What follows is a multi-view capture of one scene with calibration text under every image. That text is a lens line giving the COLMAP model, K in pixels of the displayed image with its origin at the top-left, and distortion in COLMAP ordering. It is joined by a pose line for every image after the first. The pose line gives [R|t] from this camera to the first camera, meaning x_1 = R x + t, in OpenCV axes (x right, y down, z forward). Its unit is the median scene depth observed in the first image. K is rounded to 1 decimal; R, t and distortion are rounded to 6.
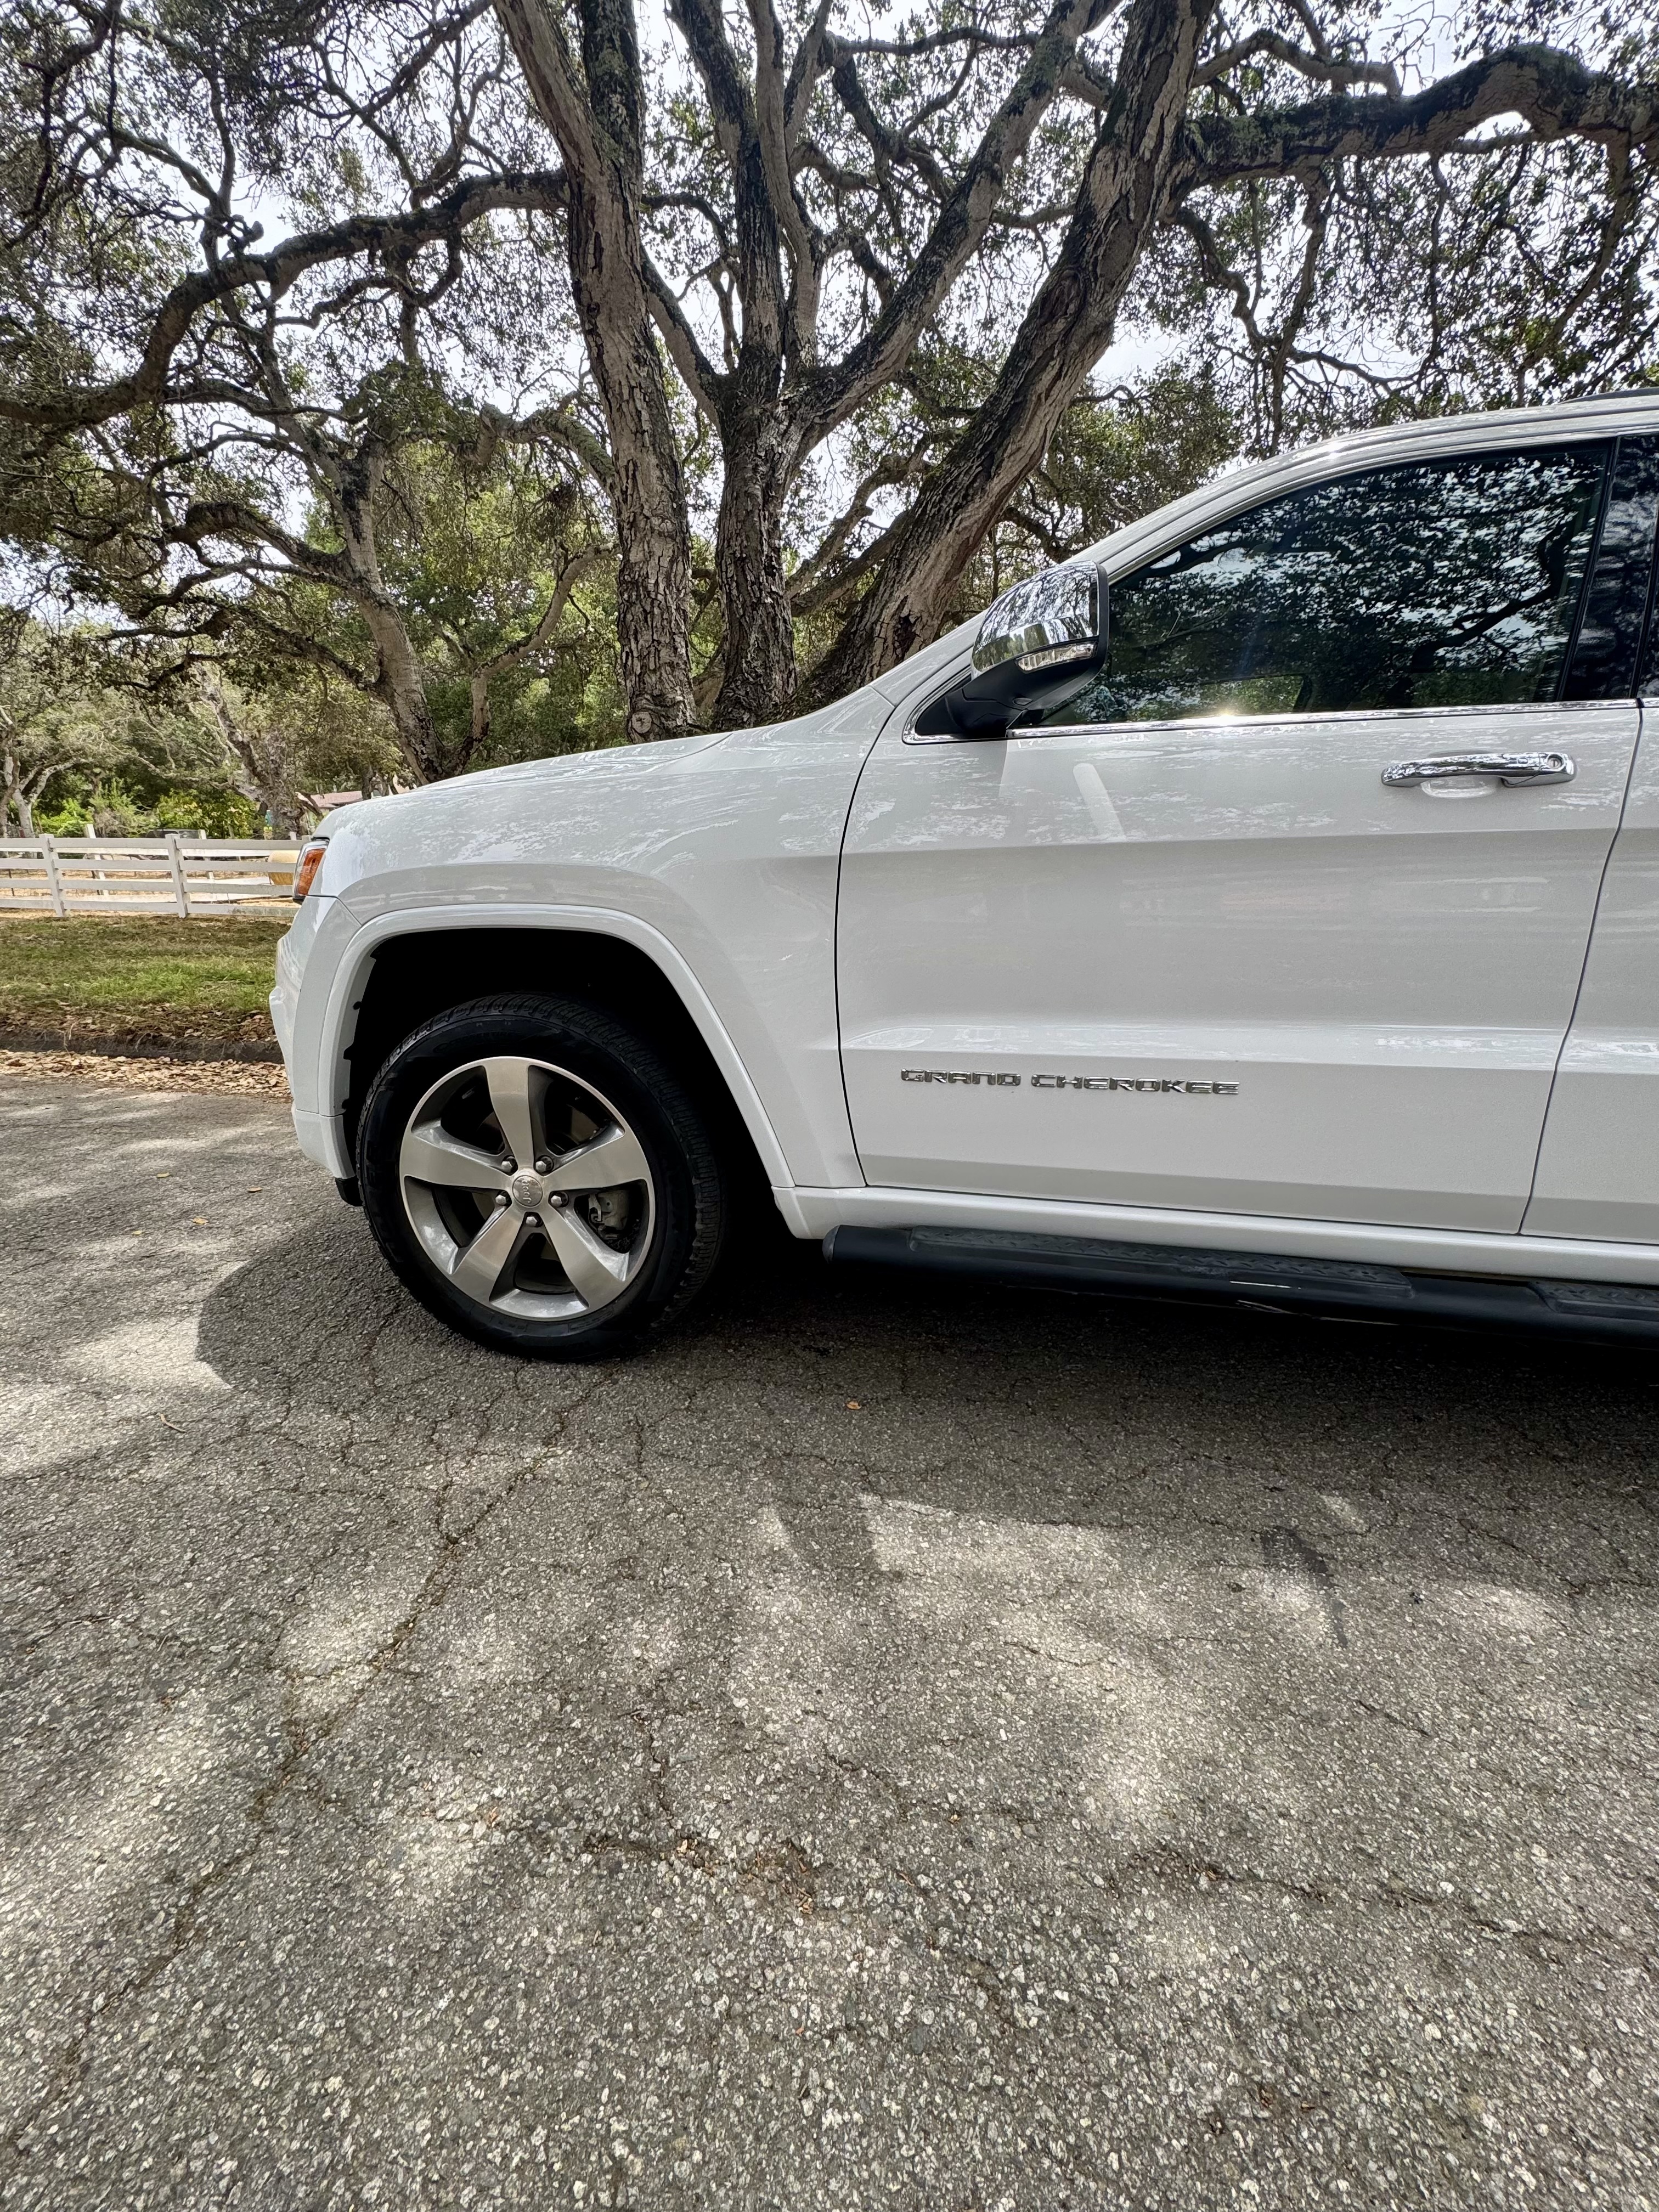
lens RADIAL K [[863.3, 0, 831.3], [0, 863.3, 1096.8], [0, 0, 1]] dist [-0.007434, 0.000166]
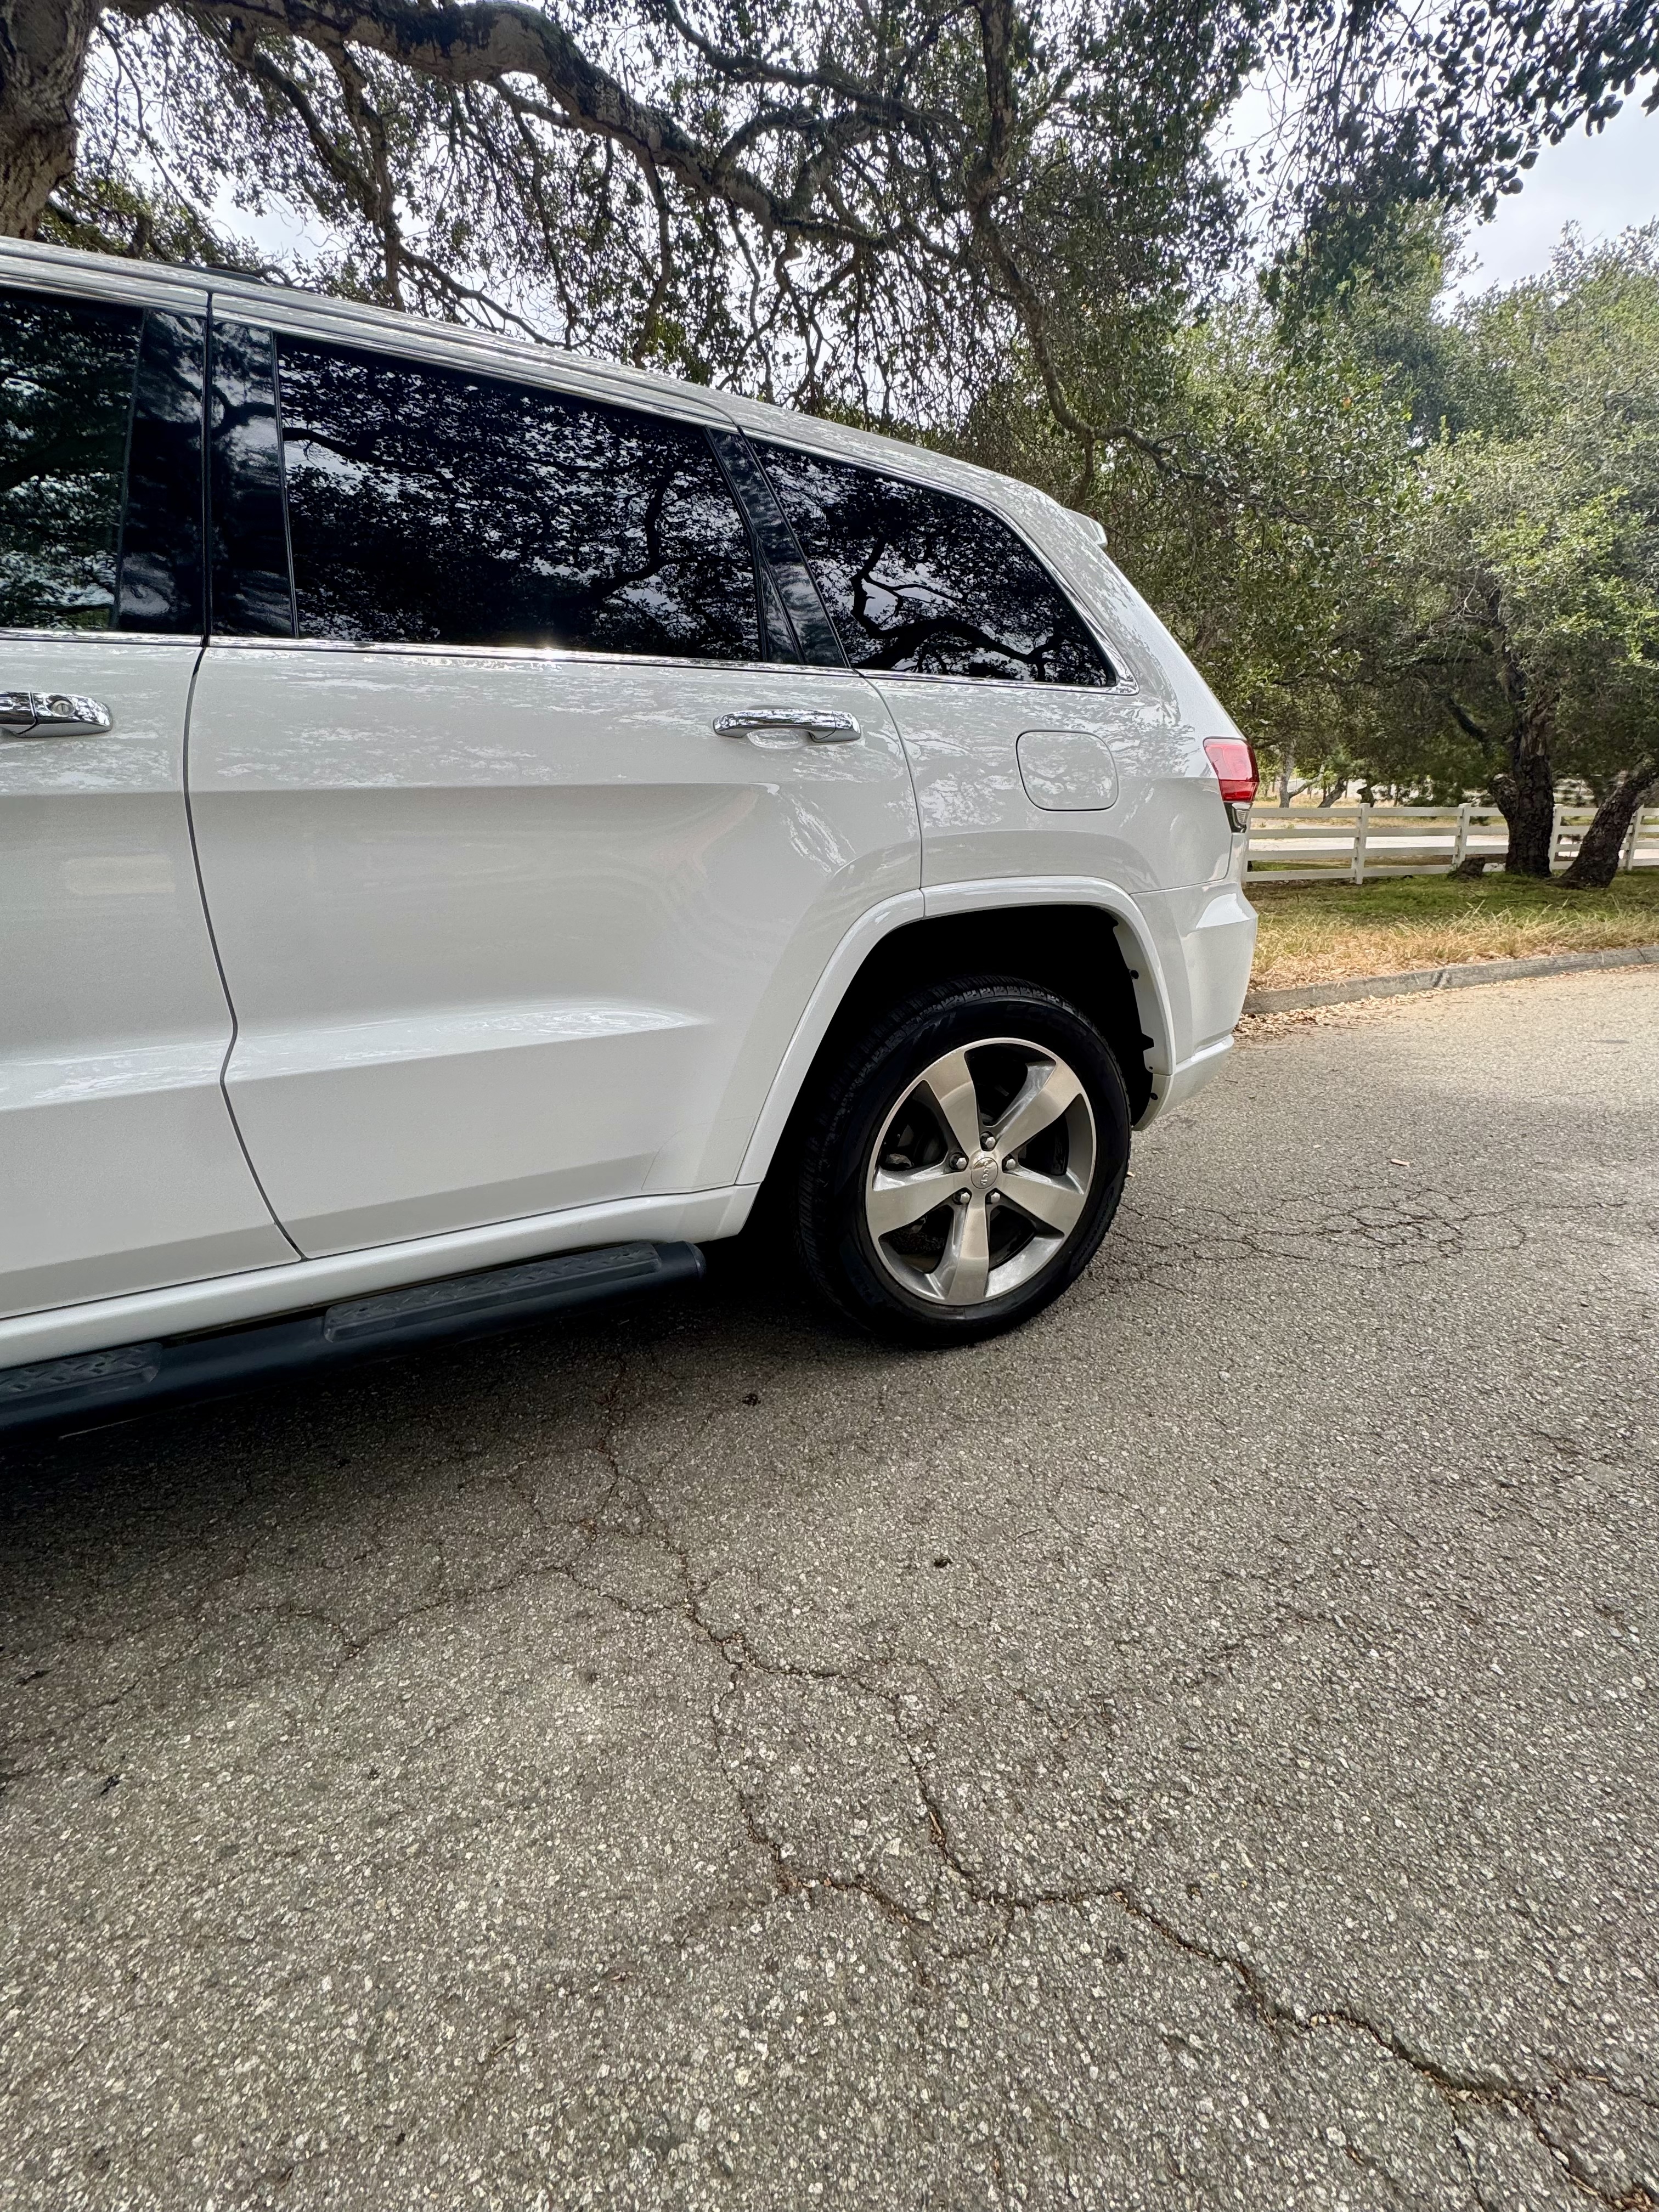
lens RADIAL K [[888.5, 0, 837.8], [0, 888.5, 1090.4], [0, 0, 1]] dist [-0.000943, 0.000078]
pose [[0.788200, -0.191392, 0.584901, 0.717714], [0.165621, 0.981316, 0.097921, -0.007689], [-0.592714, 0.019690, 0.805172, -0.053491]]
